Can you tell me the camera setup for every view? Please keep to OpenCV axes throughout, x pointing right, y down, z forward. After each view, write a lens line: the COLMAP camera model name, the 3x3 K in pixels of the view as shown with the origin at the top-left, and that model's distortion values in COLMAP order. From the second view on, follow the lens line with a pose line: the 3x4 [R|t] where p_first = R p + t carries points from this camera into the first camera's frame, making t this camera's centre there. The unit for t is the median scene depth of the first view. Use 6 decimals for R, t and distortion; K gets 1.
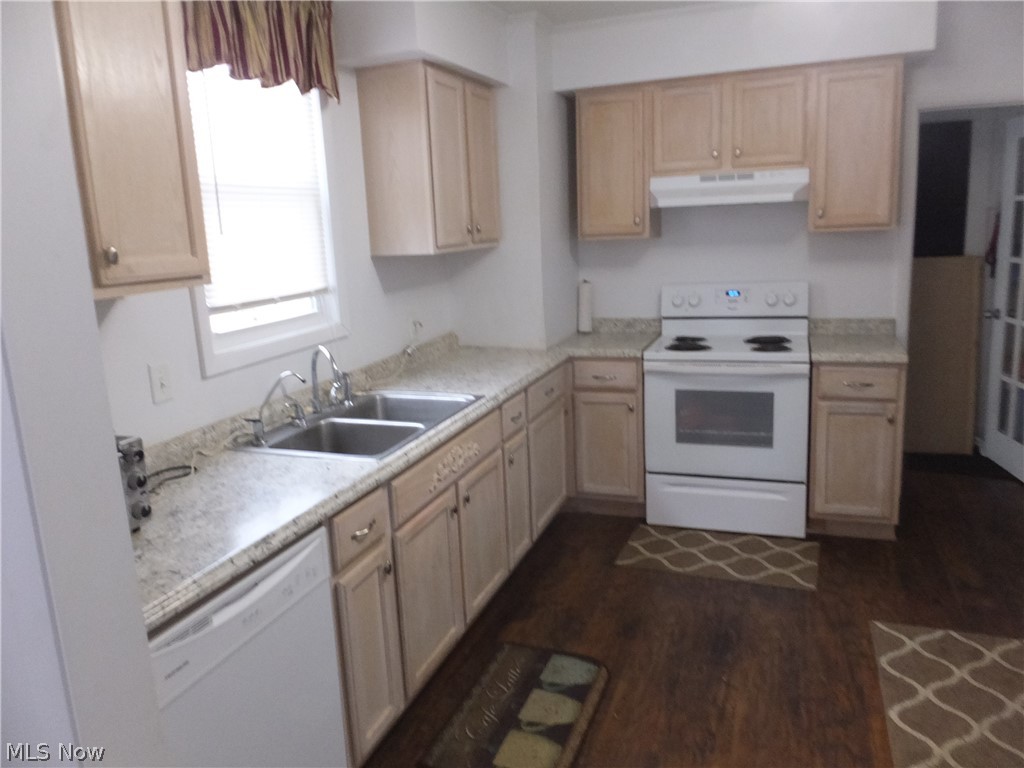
lens RADIAL K [[761.5, 0, 510.2], [0, 761.5, 368.0], [0, 0, 1]] dist [0.004245, 0.007231]
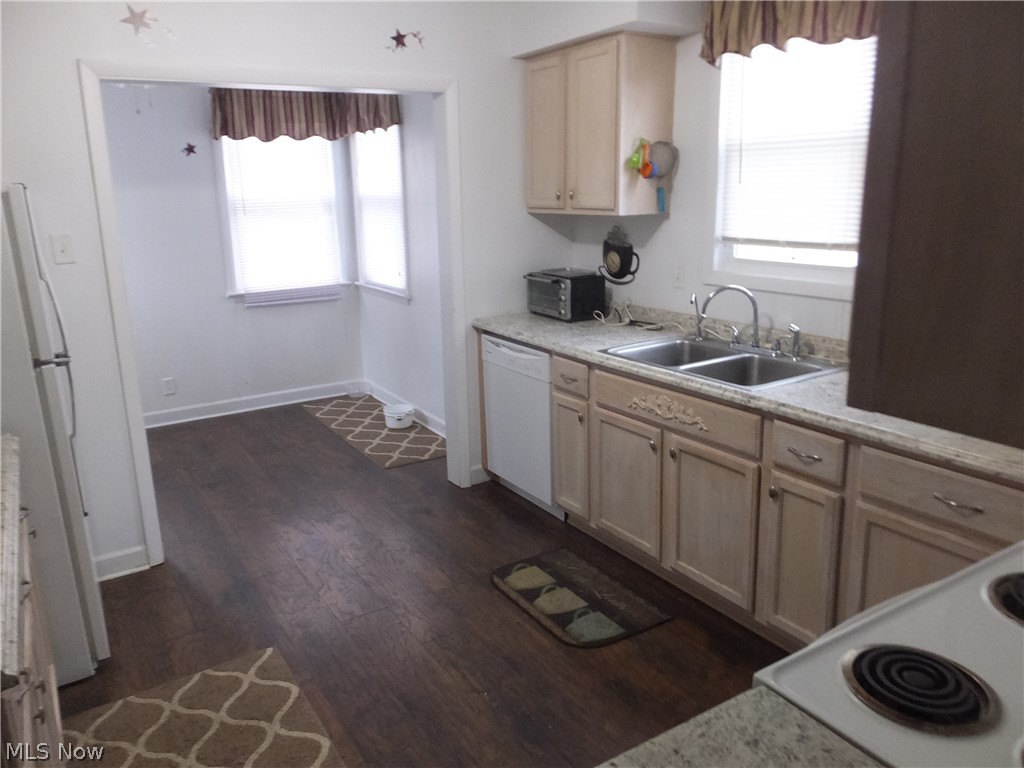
lens RADIAL K [[761.5, 0, 510.2], [0, 761.5, 368.0], [0, 0, 1]] dist [0.004245, 0.007231]
pose [[-0.604762, 0.249059, -0.756460, 0.919916], [-0.096820, 0.919805, 0.380243, -0.341801], [0.790499, 0.303197, -0.532149, 1.476909]]
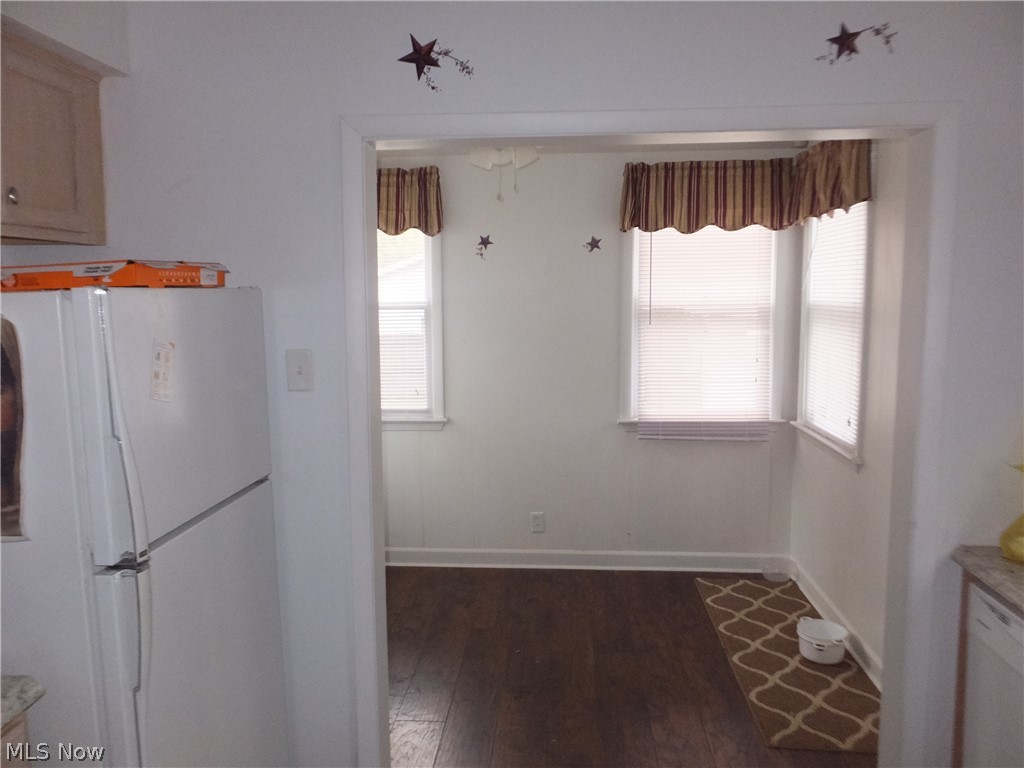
lens RADIAL K [[761.5, 0, 510.2], [0, 761.5, 368.0], [0, 0, 1]] dist [0.004245, 0.007231]
pose [[-0.958833, 0.082106, -0.271841, 0.406521], [-0.001380, 0.955930, 0.293592, -0.253452], [0.283967, 0.281881, -0.916464, 1.103484]]
